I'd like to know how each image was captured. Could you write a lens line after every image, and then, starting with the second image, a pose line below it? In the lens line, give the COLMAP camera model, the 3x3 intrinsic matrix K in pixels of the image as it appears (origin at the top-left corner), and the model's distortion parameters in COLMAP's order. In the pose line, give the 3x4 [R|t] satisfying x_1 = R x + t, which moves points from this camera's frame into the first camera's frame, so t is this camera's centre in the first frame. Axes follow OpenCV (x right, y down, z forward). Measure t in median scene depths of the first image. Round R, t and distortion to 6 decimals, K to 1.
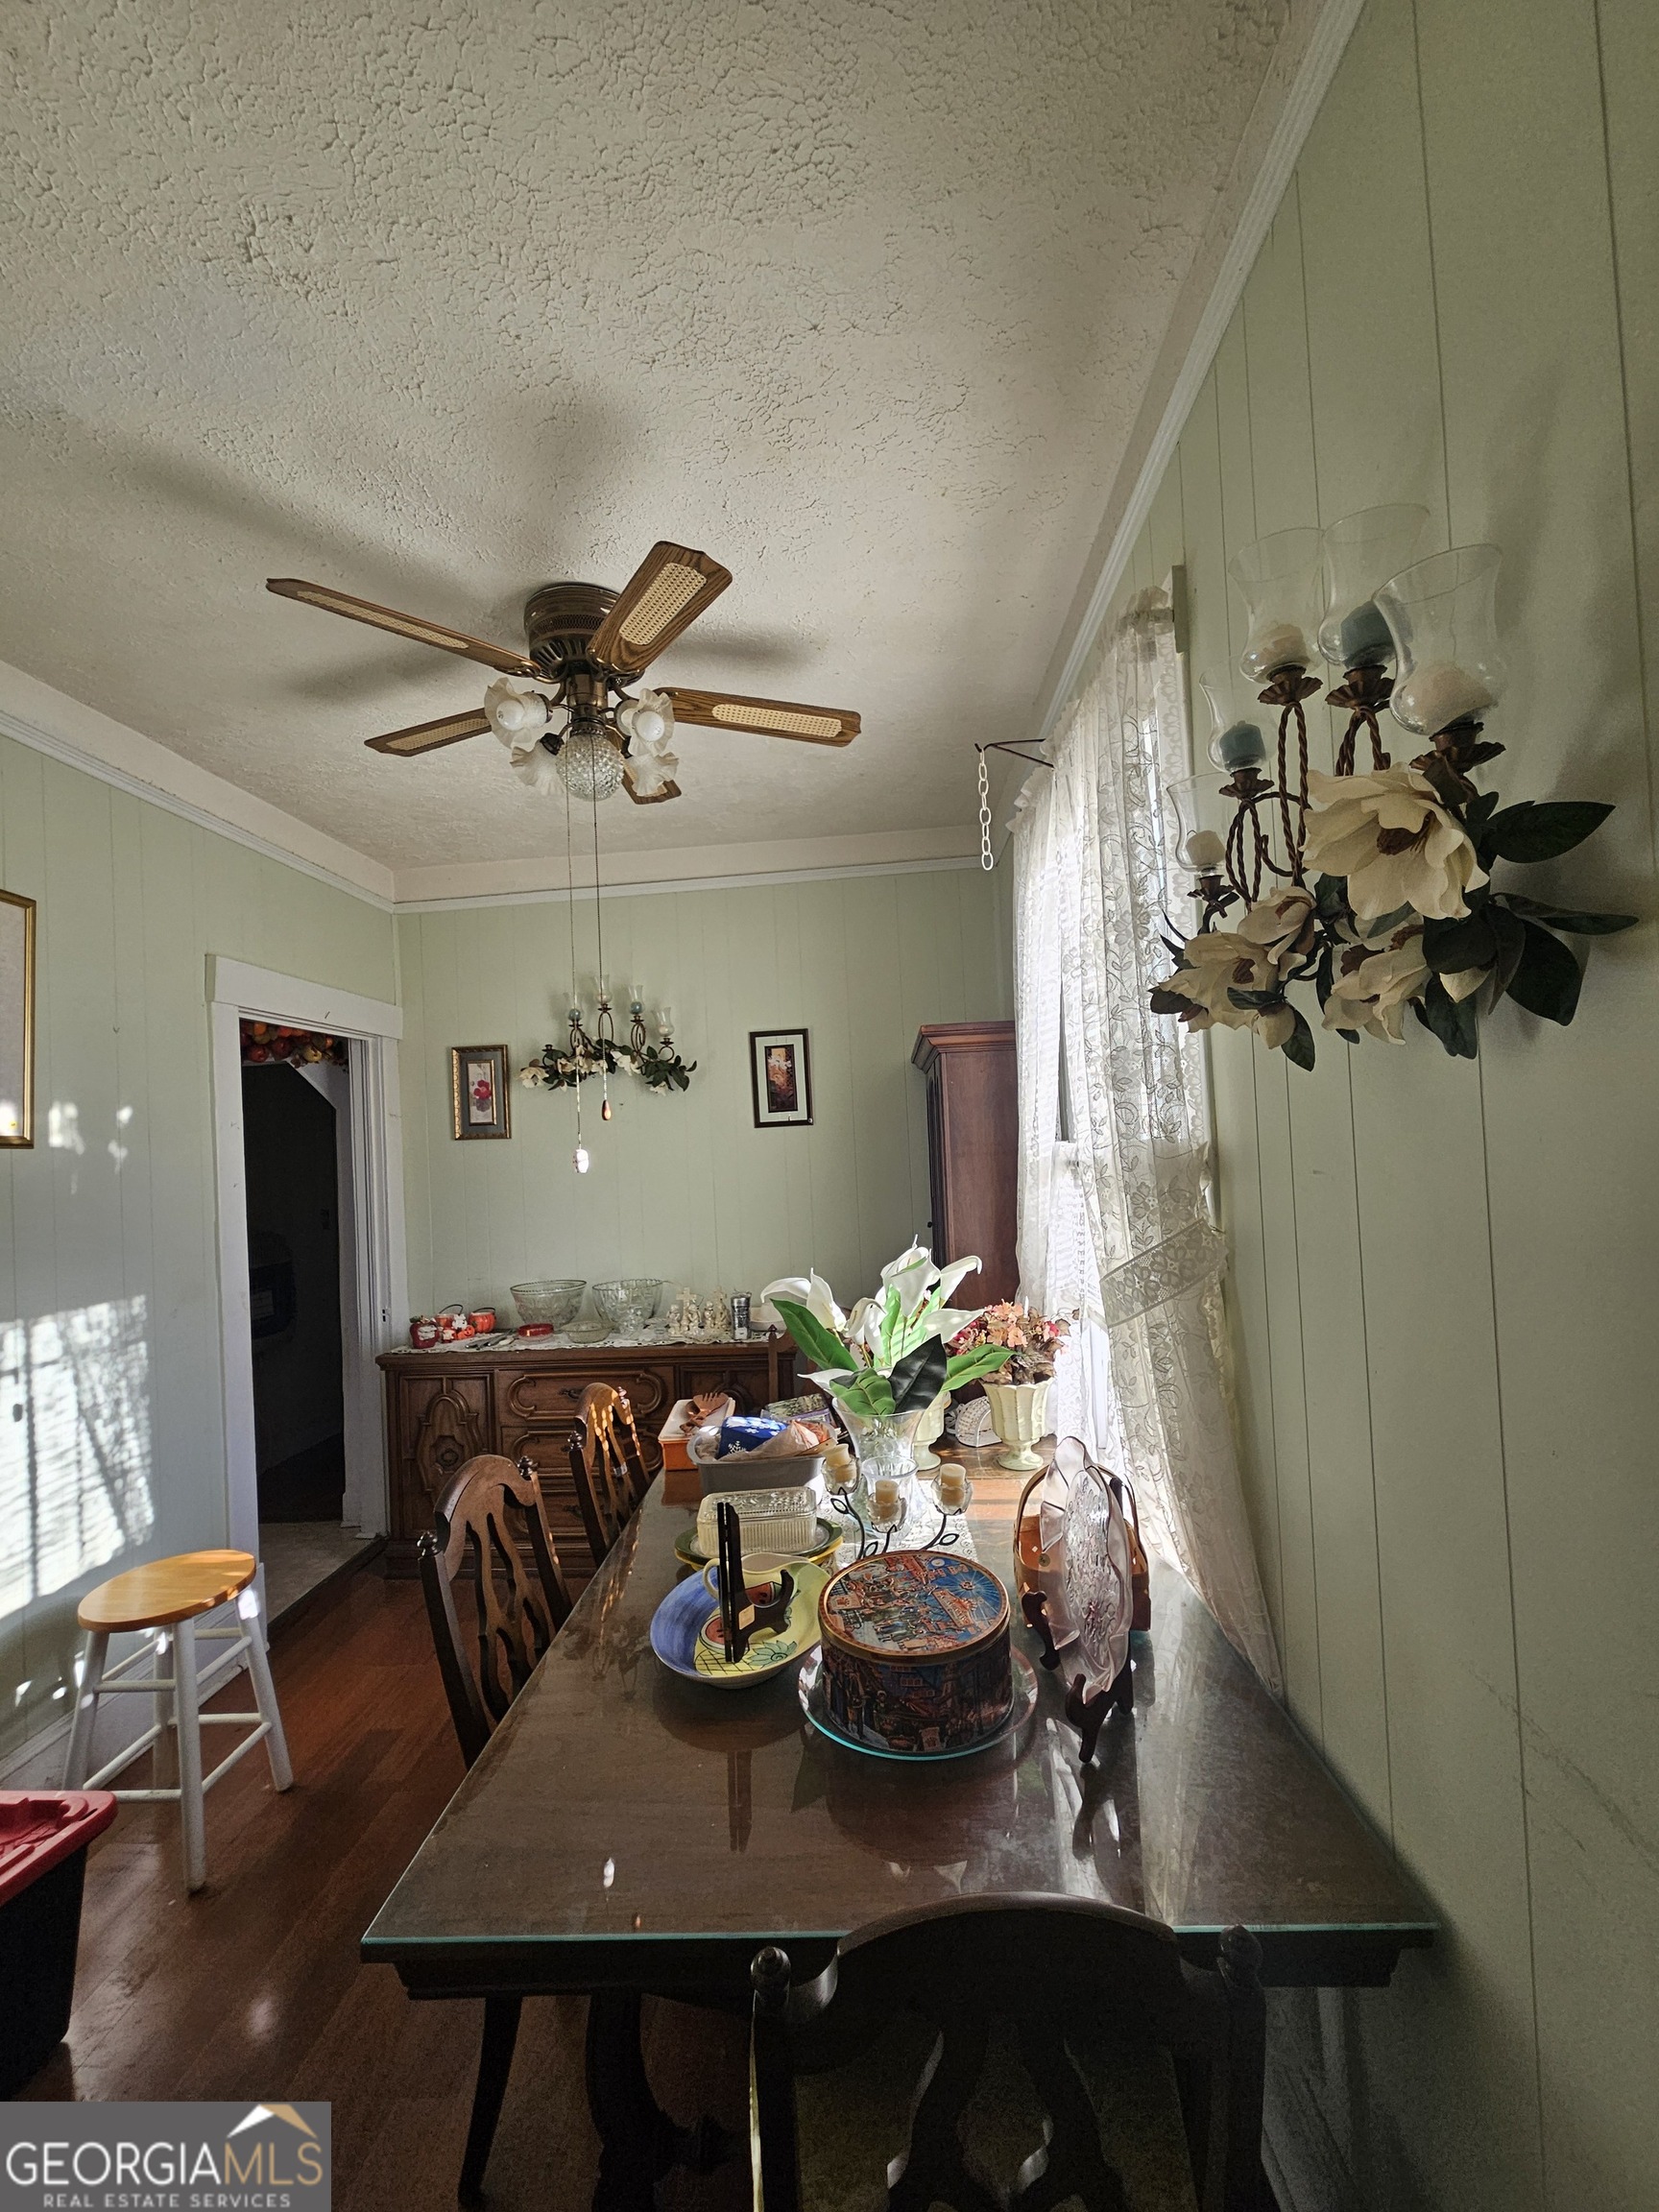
lens RADIAL K [[904.9, 0, 829.4], [0, 904.9, 1108.5], [0, 0, 1]] dist [-0.005283, 0.001668]
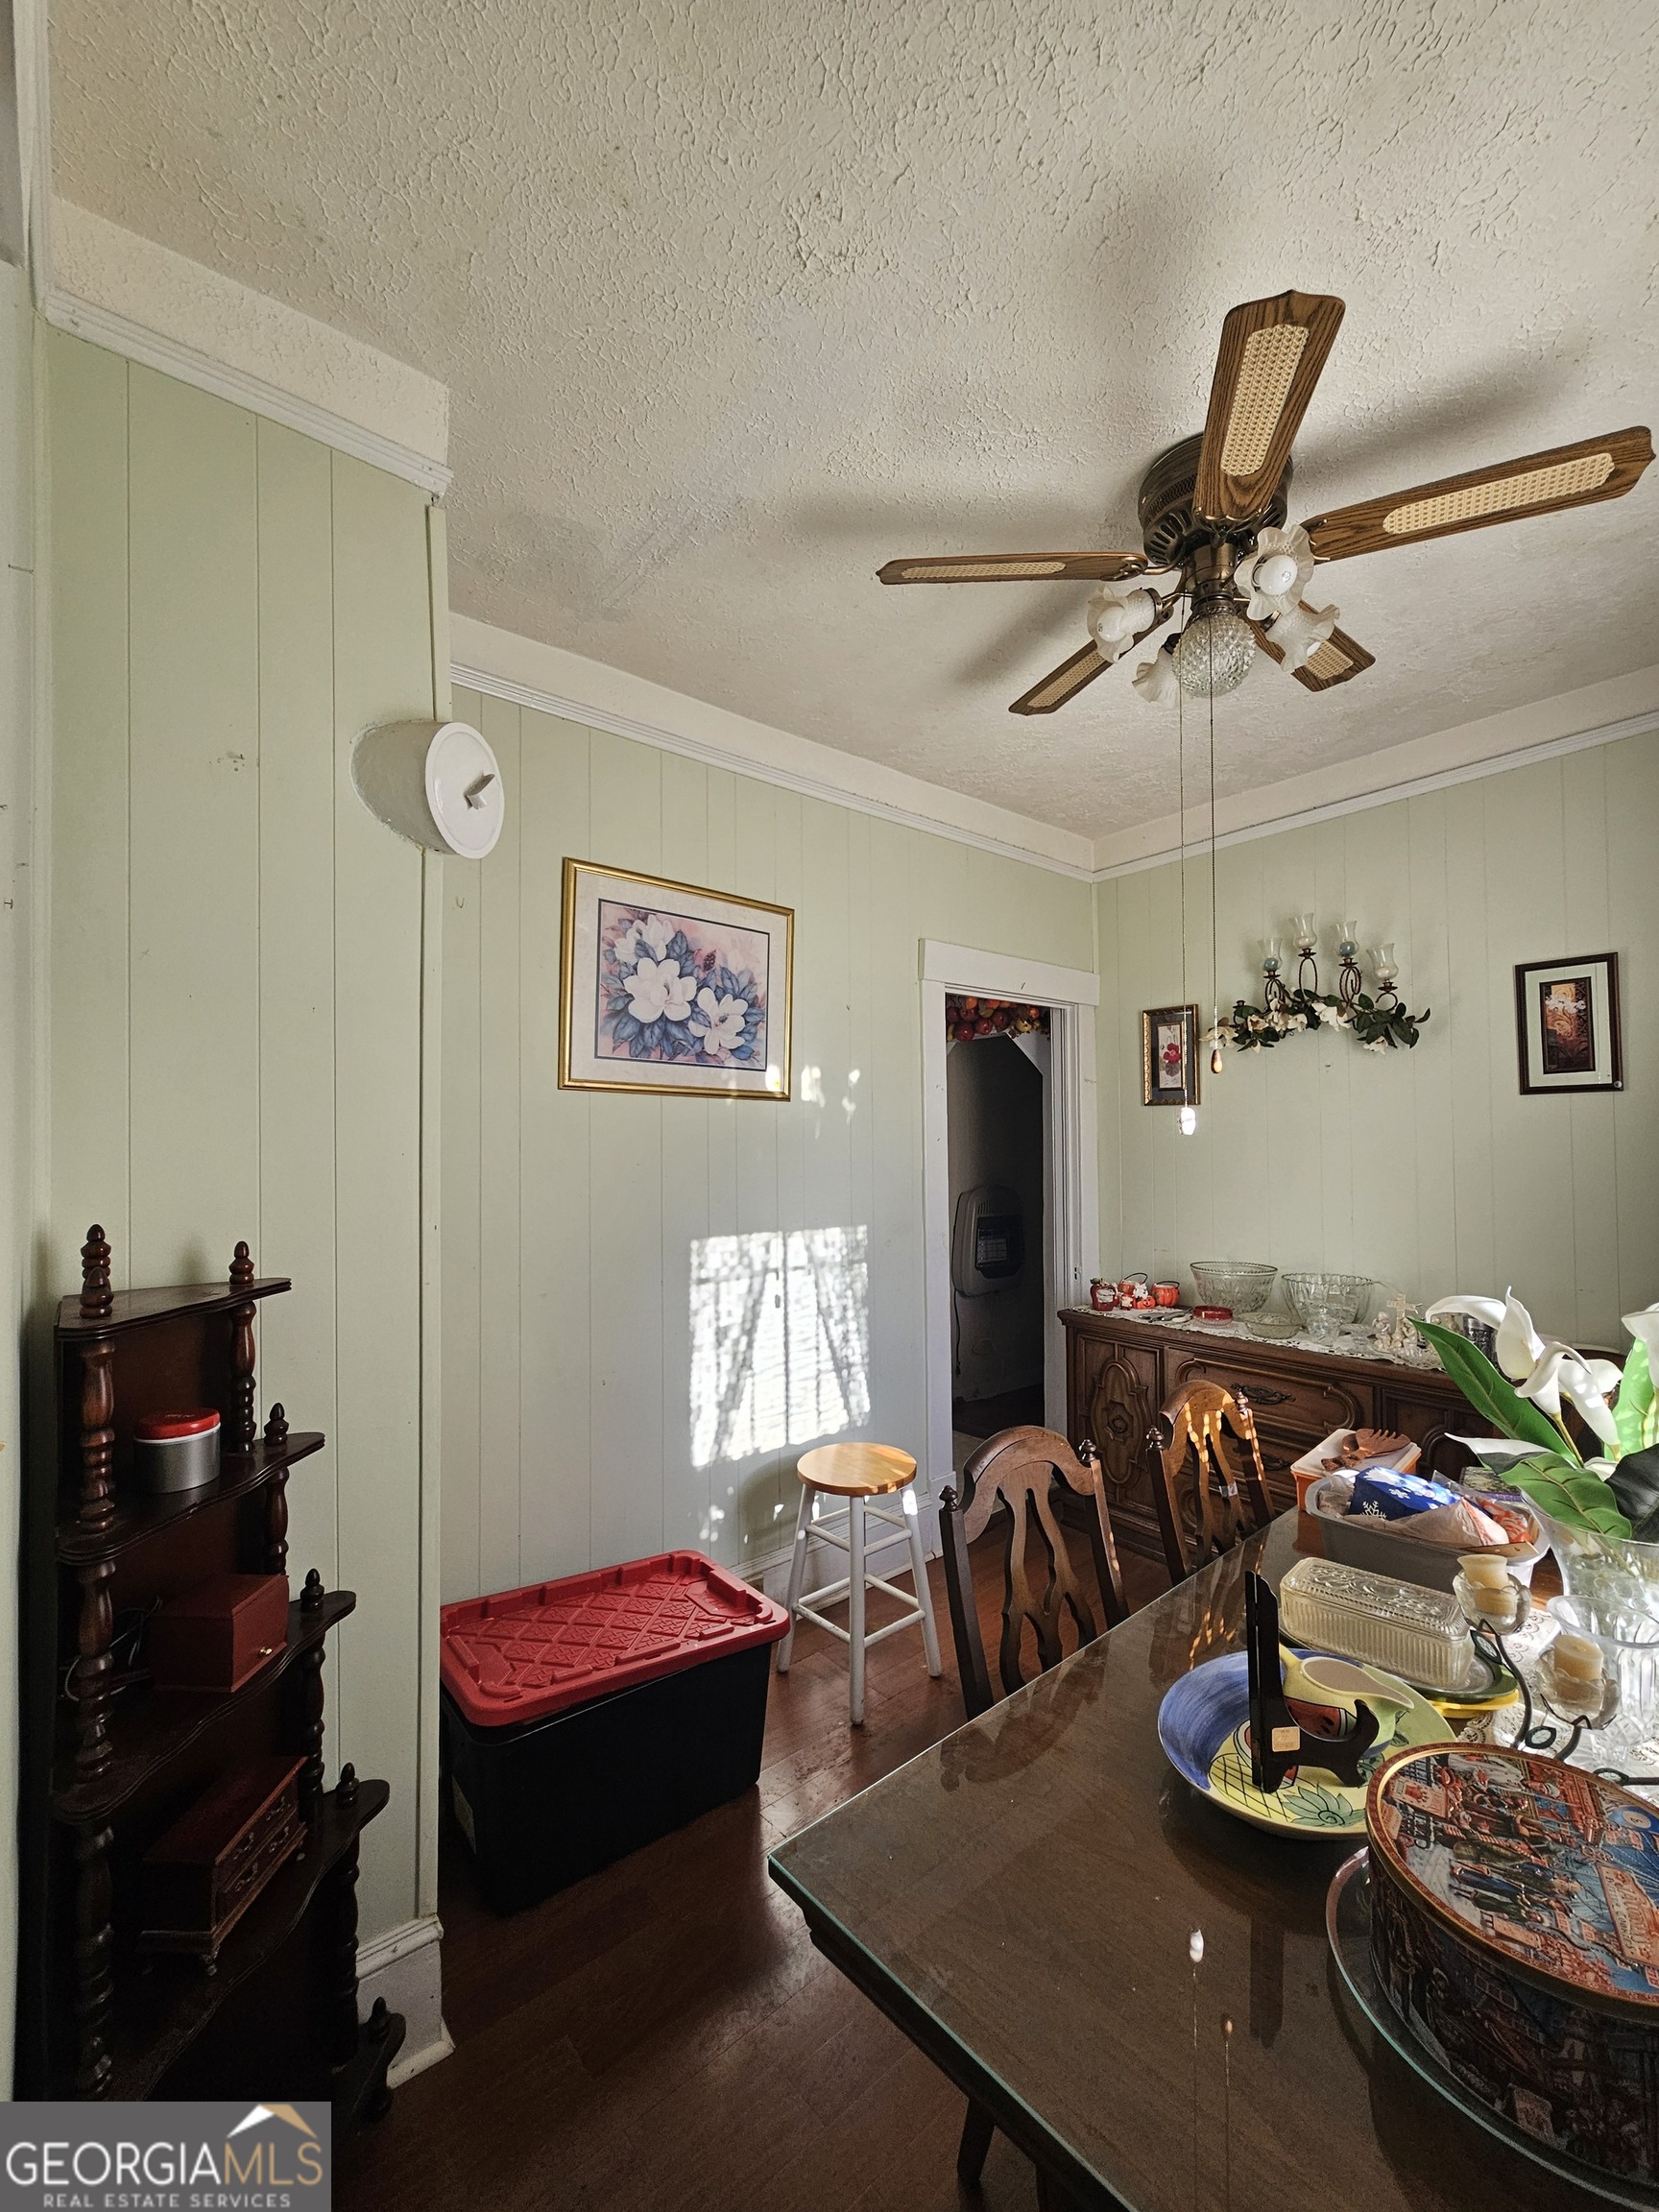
lens RADIAL K [[904.9, 0, 831.7], [0, 904.9, 1112.6], [0, 0, 1]] dist [-0.005283, 0.001668]
pose [[0.693587, 0.021428, -0.720054, 0.099377], [0.001809, 0.999503, 0.031487, 0.019787], [0.720371, -0.023142, 0.693203, 0.143700]]
